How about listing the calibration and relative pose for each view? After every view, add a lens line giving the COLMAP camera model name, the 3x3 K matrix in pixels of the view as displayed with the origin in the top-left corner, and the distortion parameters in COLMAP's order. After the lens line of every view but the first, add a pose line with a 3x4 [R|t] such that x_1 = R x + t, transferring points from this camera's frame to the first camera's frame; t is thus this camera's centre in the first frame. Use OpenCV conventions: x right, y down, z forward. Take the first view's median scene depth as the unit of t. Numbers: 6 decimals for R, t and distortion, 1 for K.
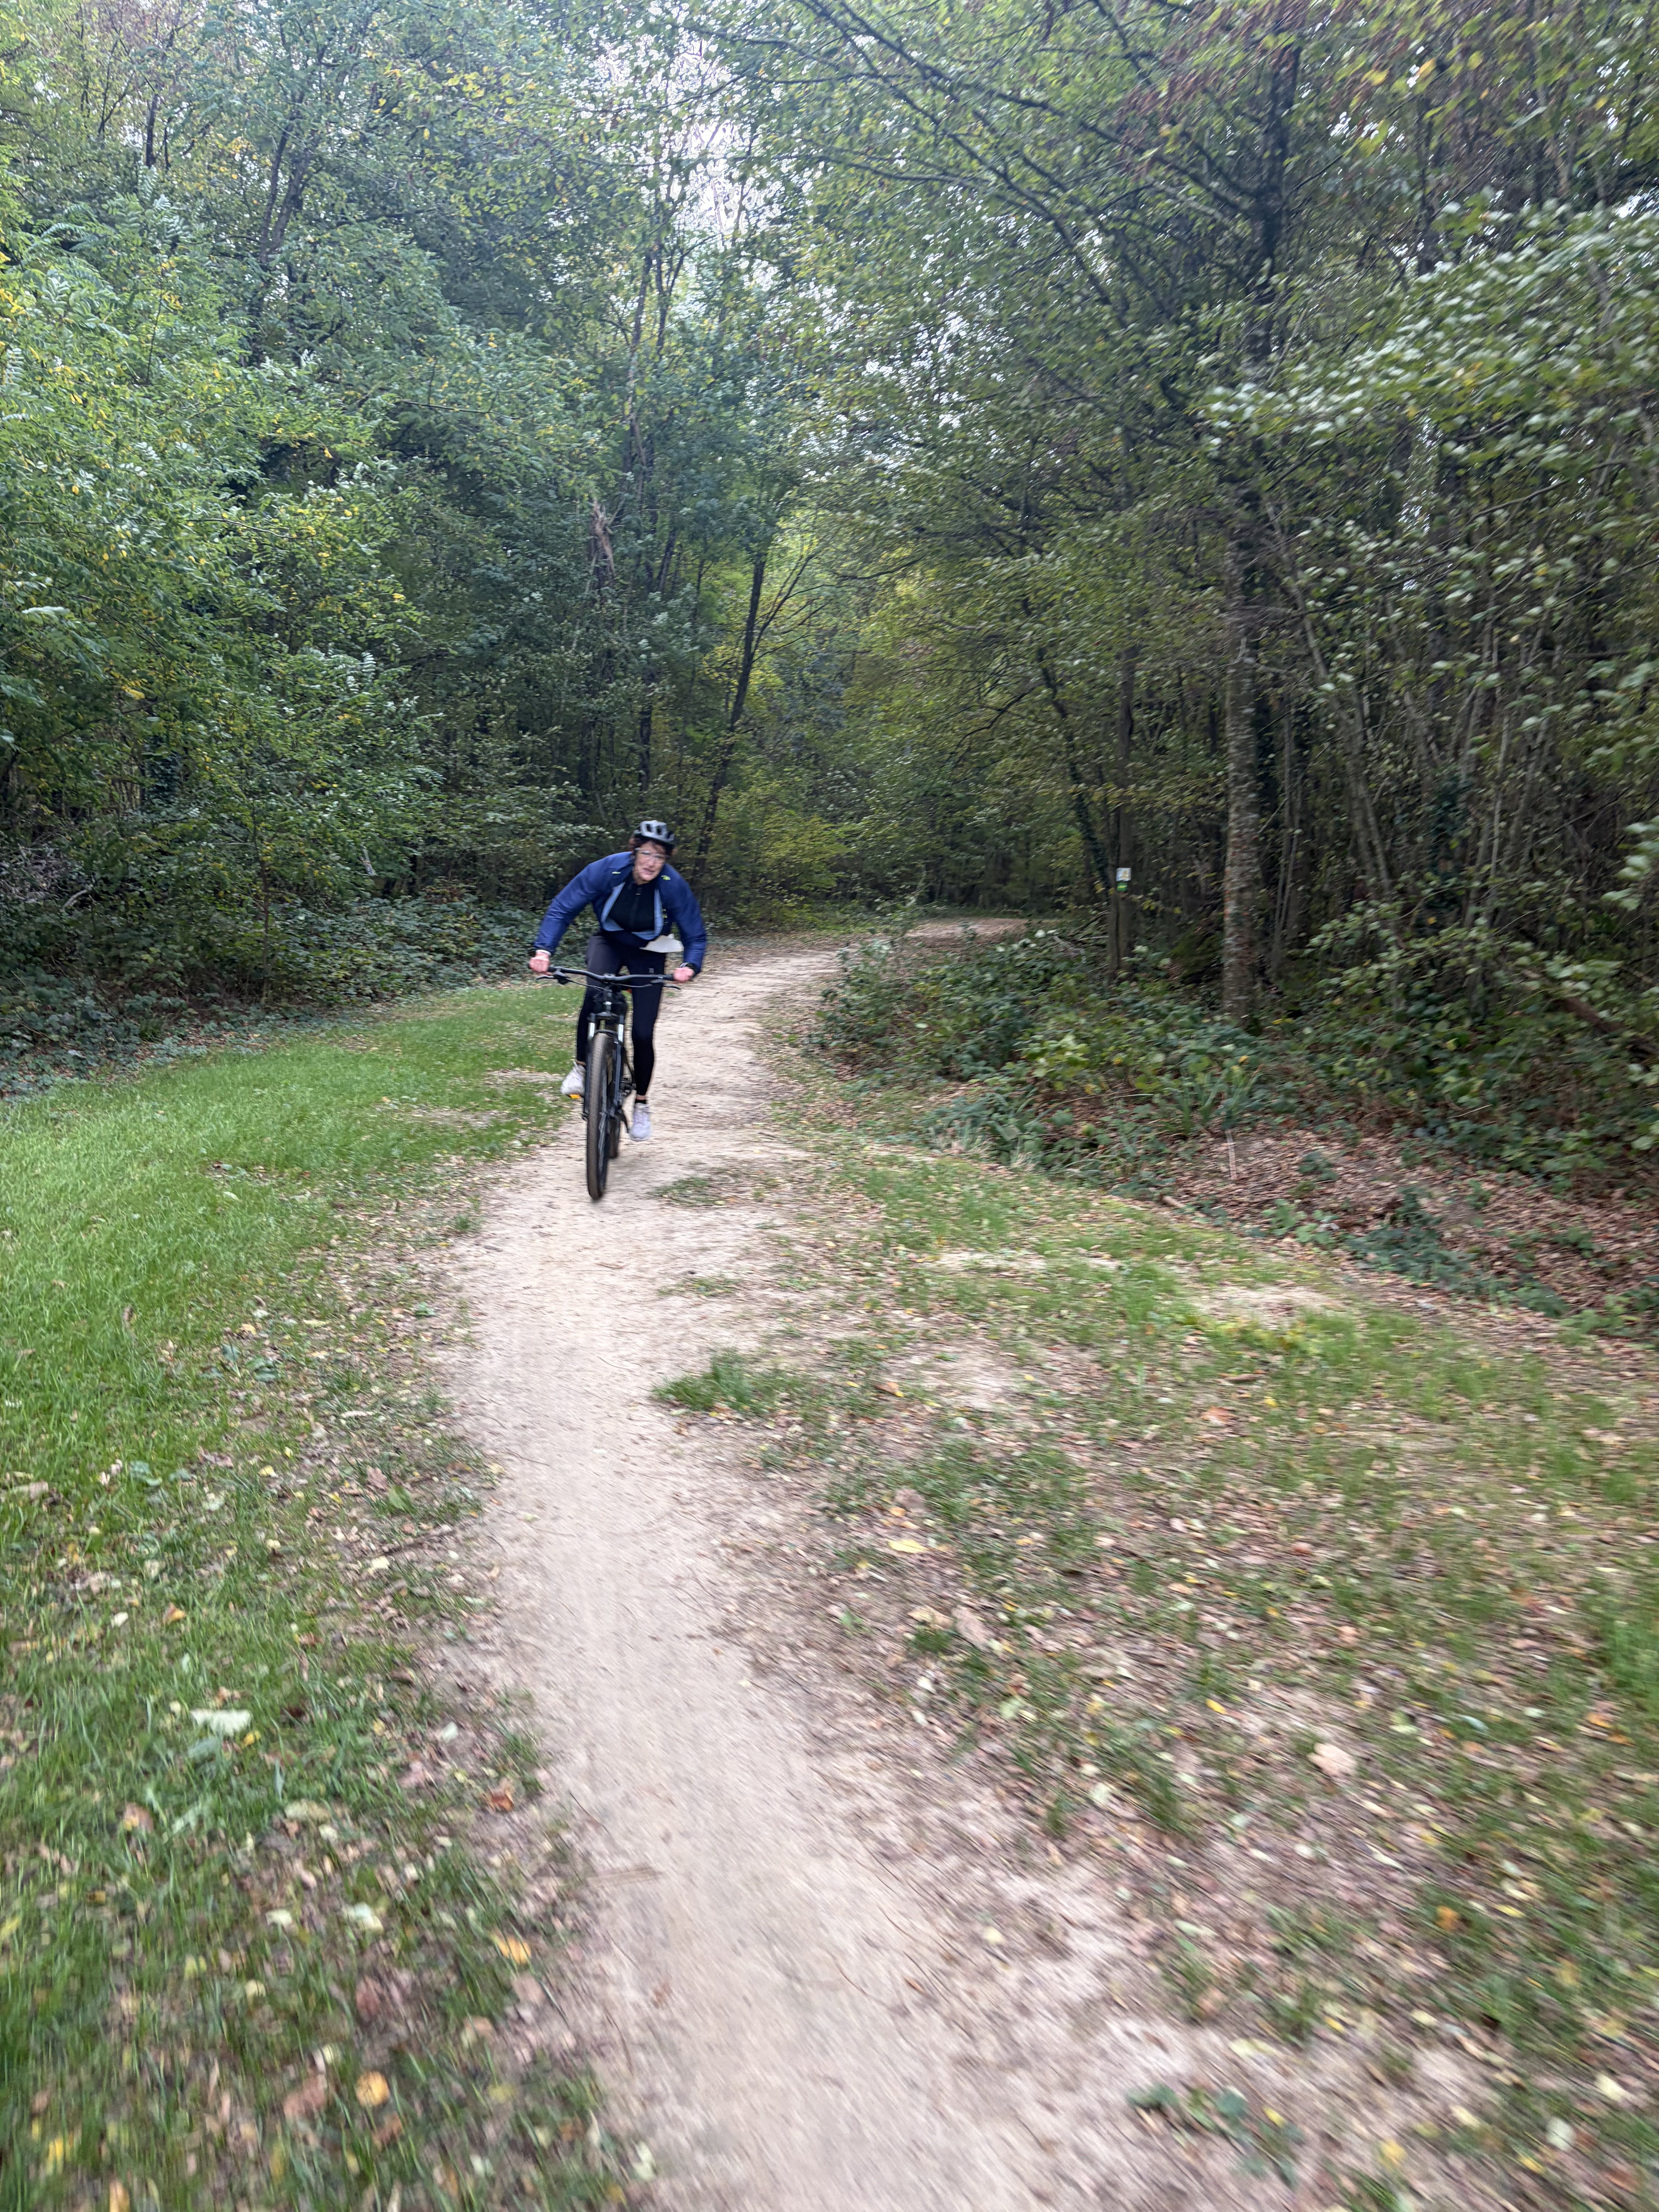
lens RADIAL K [[1707.6, 0, 832.0], [0, 1707.6, 1188.6], [0, 0, 1]] dist [0.010410, 0.002120]
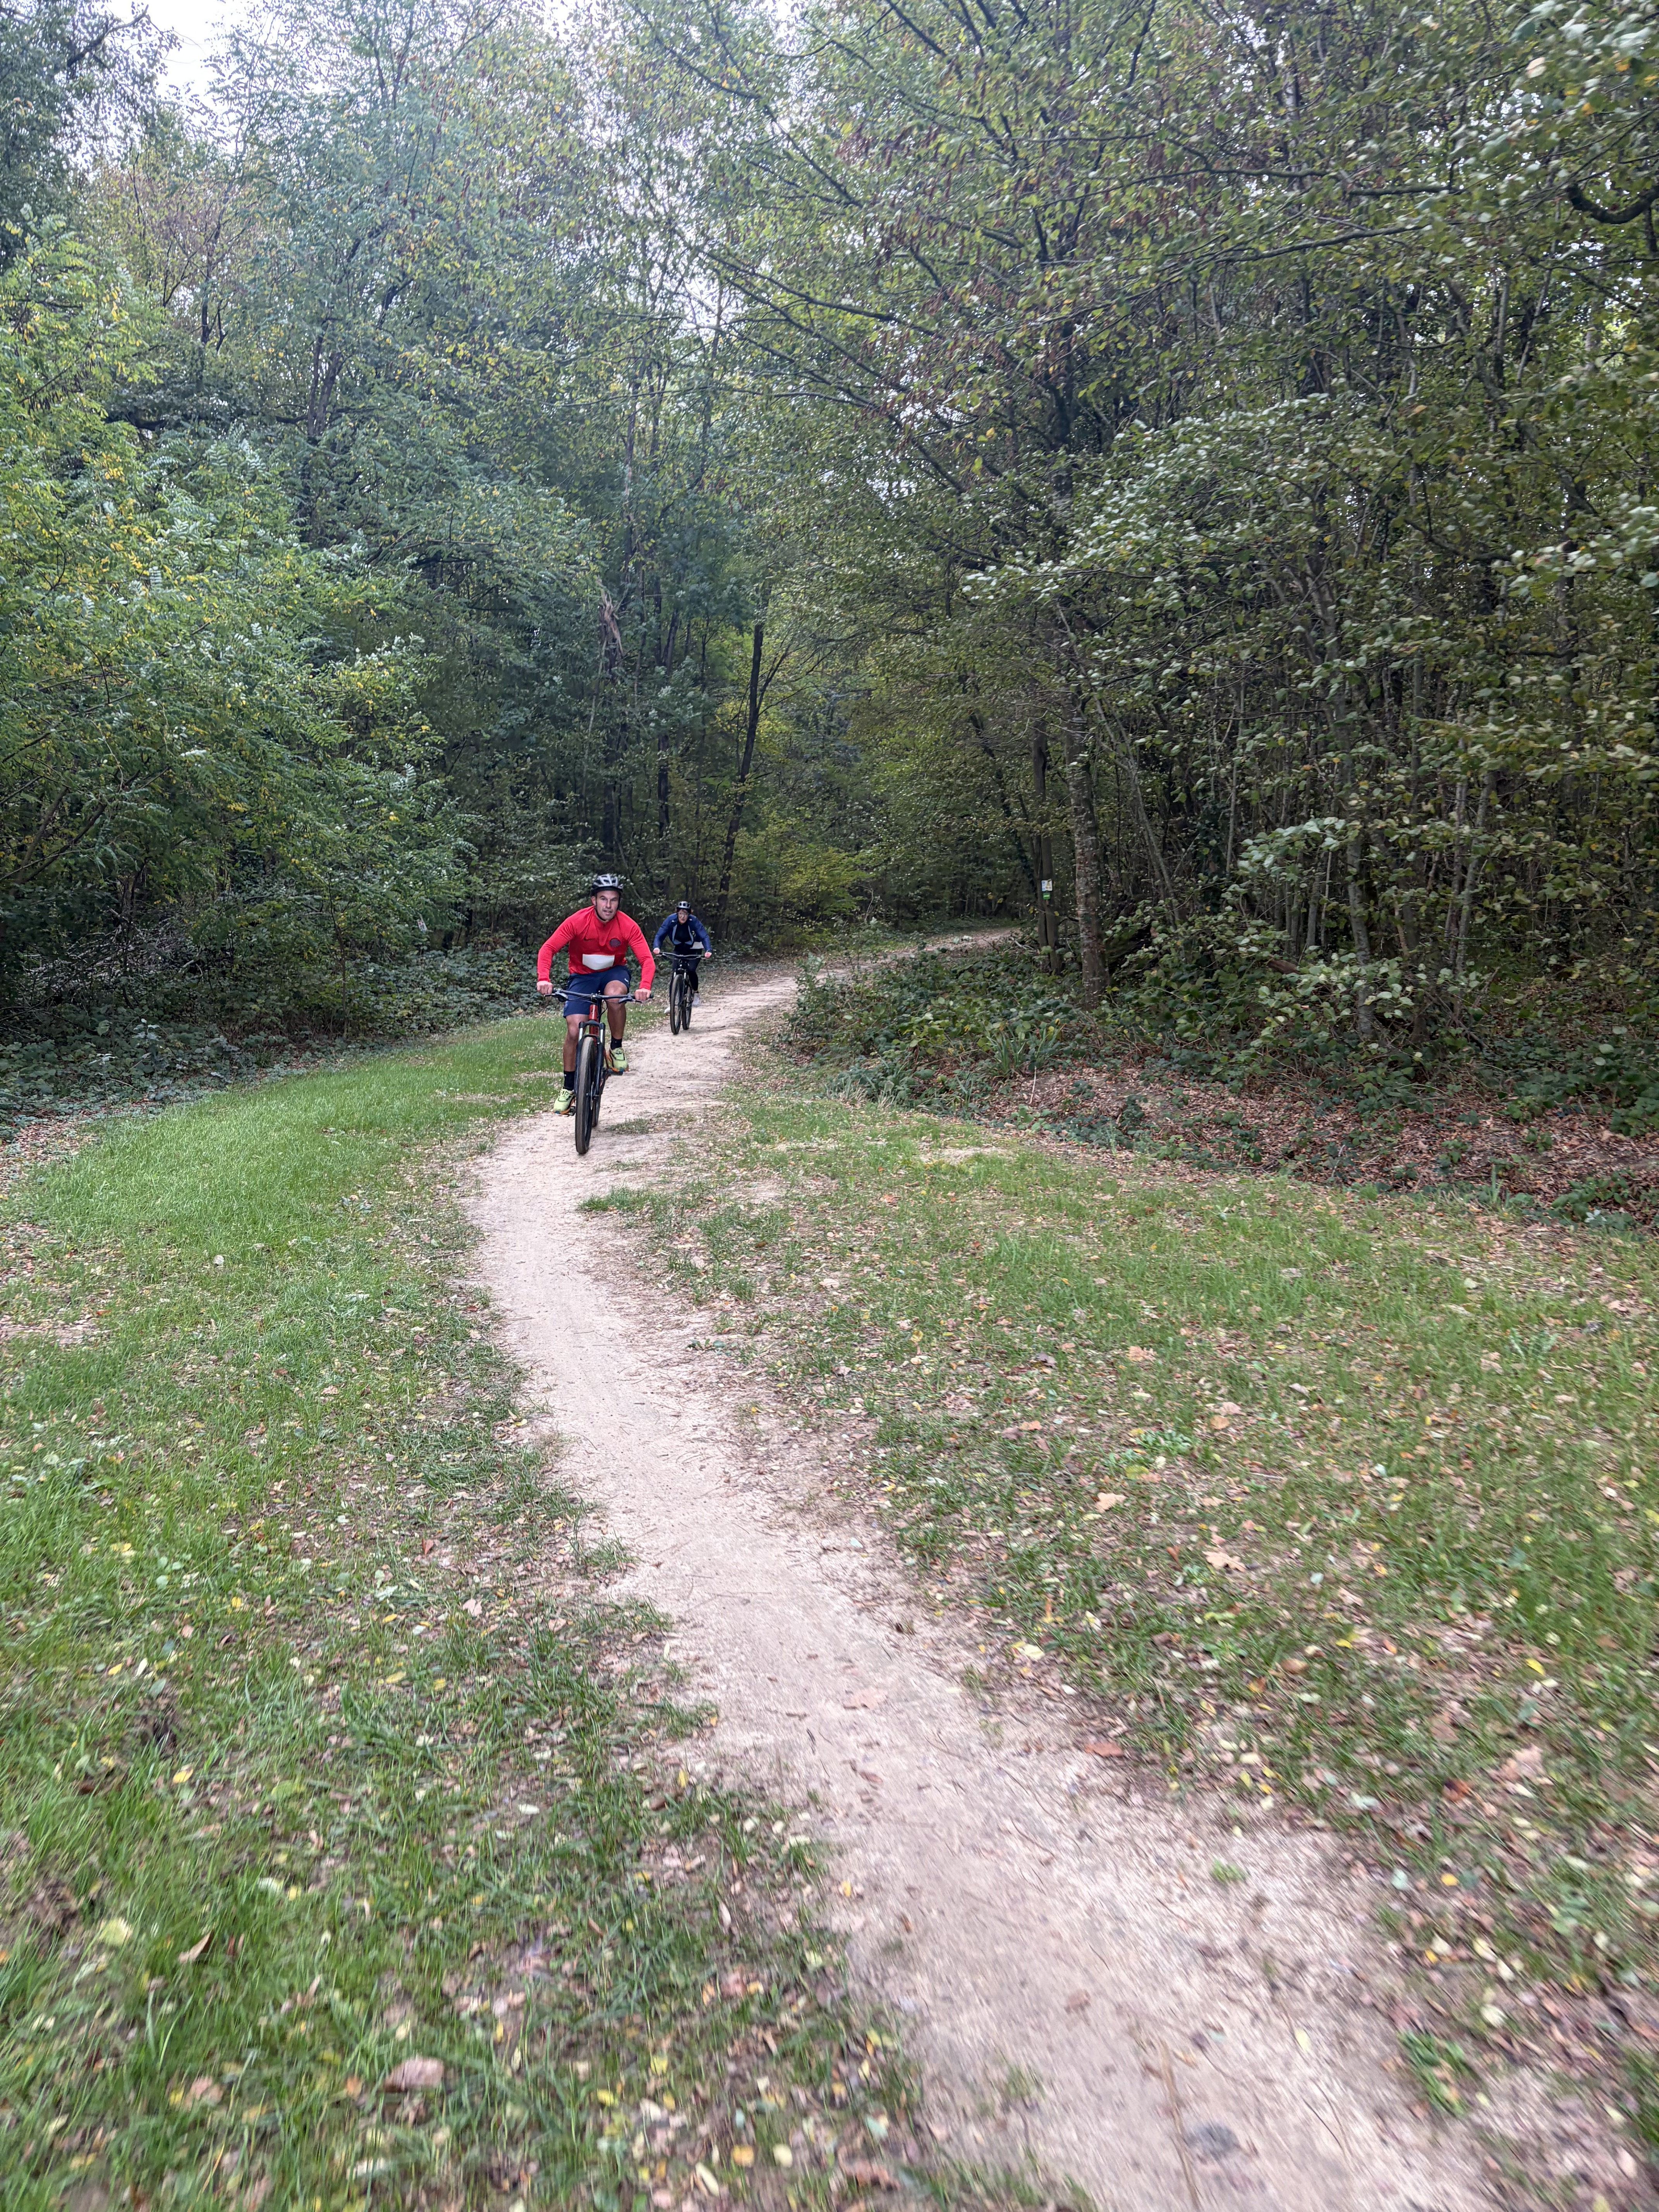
lens RADIAL K [[1712.0, 0, 791.0], [0, 1712.0, 1116.0], [0, 0, 1]] dist [0.152535, -0.203610]
pose [[0.995676, -0.066362, -0.065000, 0.068375], [0.062608, 0.996340, -0.058191, 0.039627], [0.068624, 0.053869, 0.996187, -0.224635]]
